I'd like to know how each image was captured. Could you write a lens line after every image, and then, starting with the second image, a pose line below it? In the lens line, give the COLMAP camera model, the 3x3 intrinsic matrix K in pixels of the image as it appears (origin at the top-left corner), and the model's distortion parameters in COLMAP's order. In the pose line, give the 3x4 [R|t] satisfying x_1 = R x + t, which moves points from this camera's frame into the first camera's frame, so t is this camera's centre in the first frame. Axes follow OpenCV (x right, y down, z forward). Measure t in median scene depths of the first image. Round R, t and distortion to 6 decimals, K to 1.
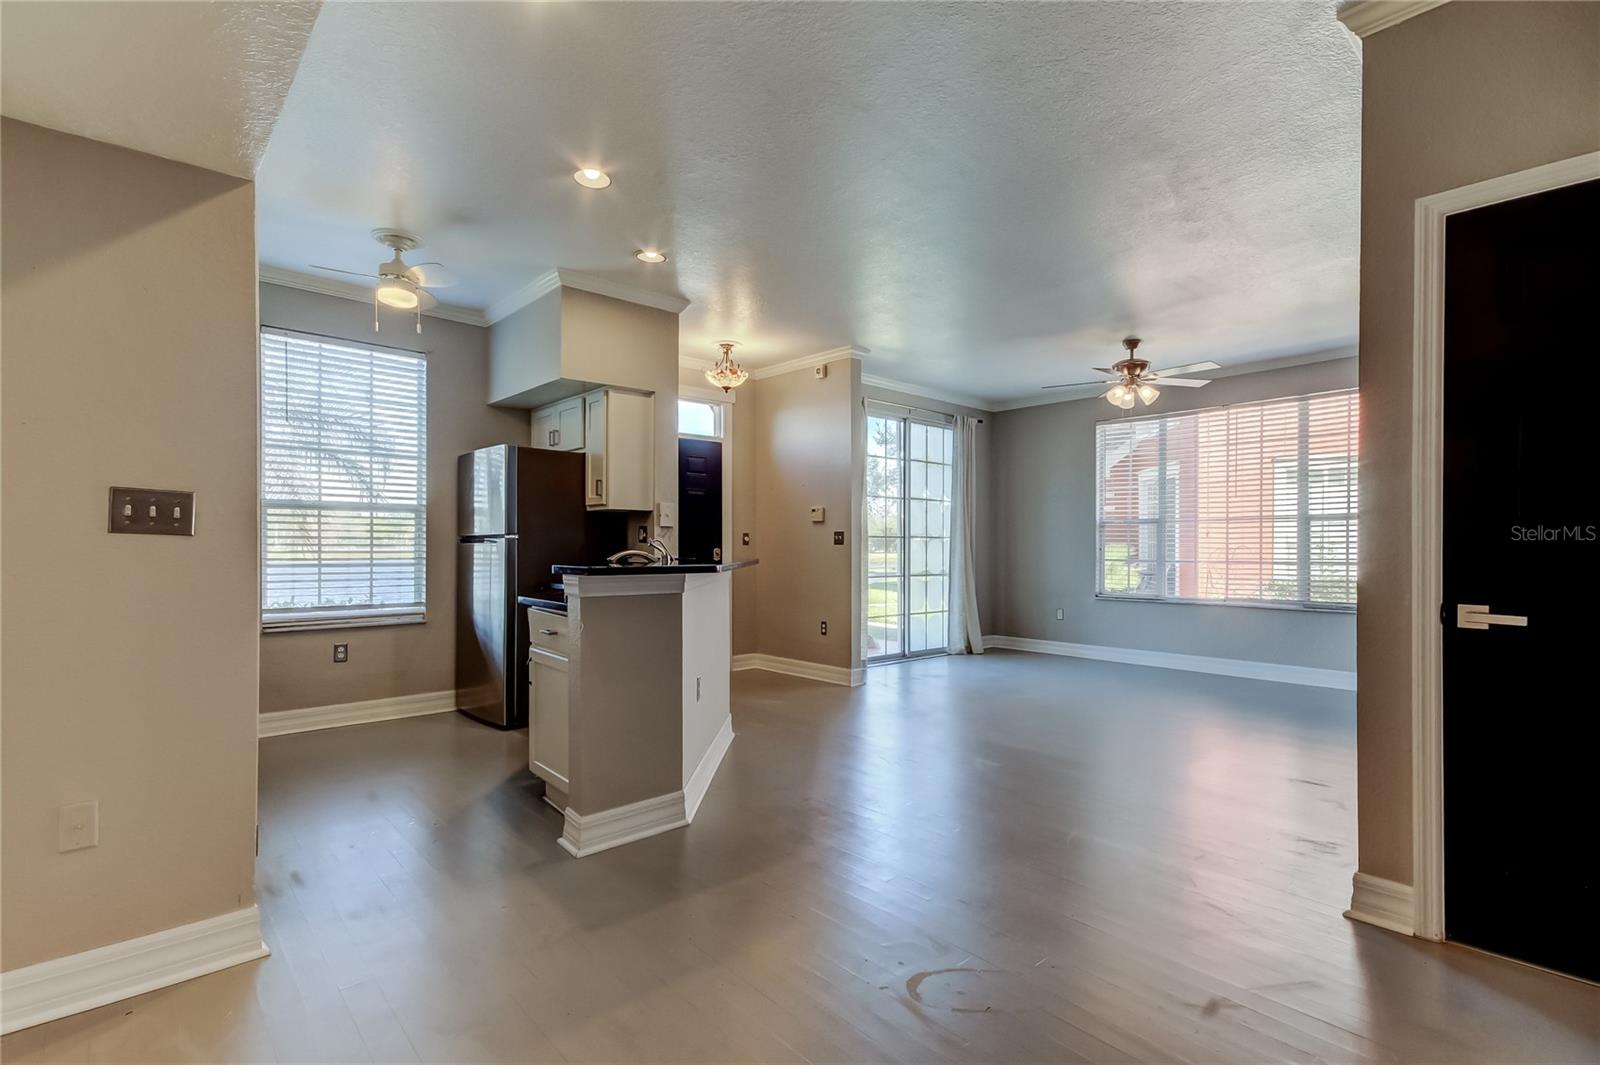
lens RADIAL K [[742.5, 0, 799.7], [0, 742.5, 548.4], [0, 0, 1]] dist [0.012072, -0.002552]
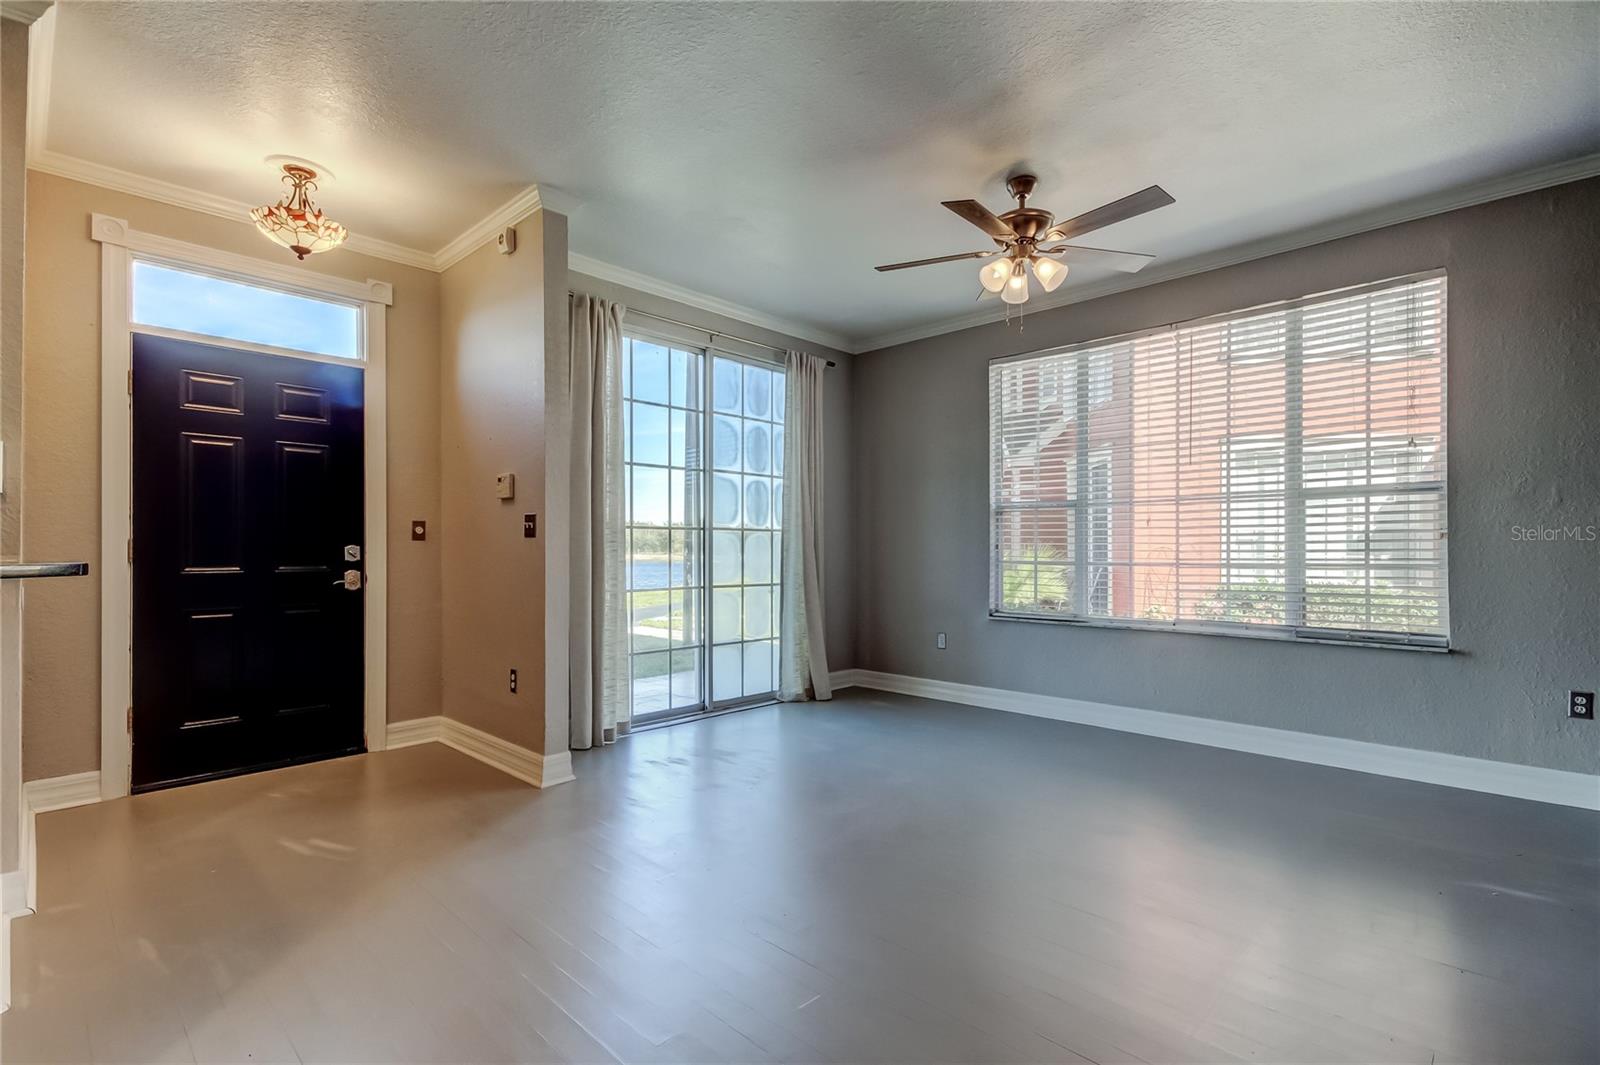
lens RADIAL K [[742.5, 0, 793.1], [0, 742.5, 552.1], [0, 0, 1]] dist [0.012072, -0.002552]
pose [[0.998075, -0.003973, 0.061890, 0.217840], [0.003978, 0.999992, 0.000038, 0.007009], [-0.061889, 0.000208, 0.998083, 0.408585]]
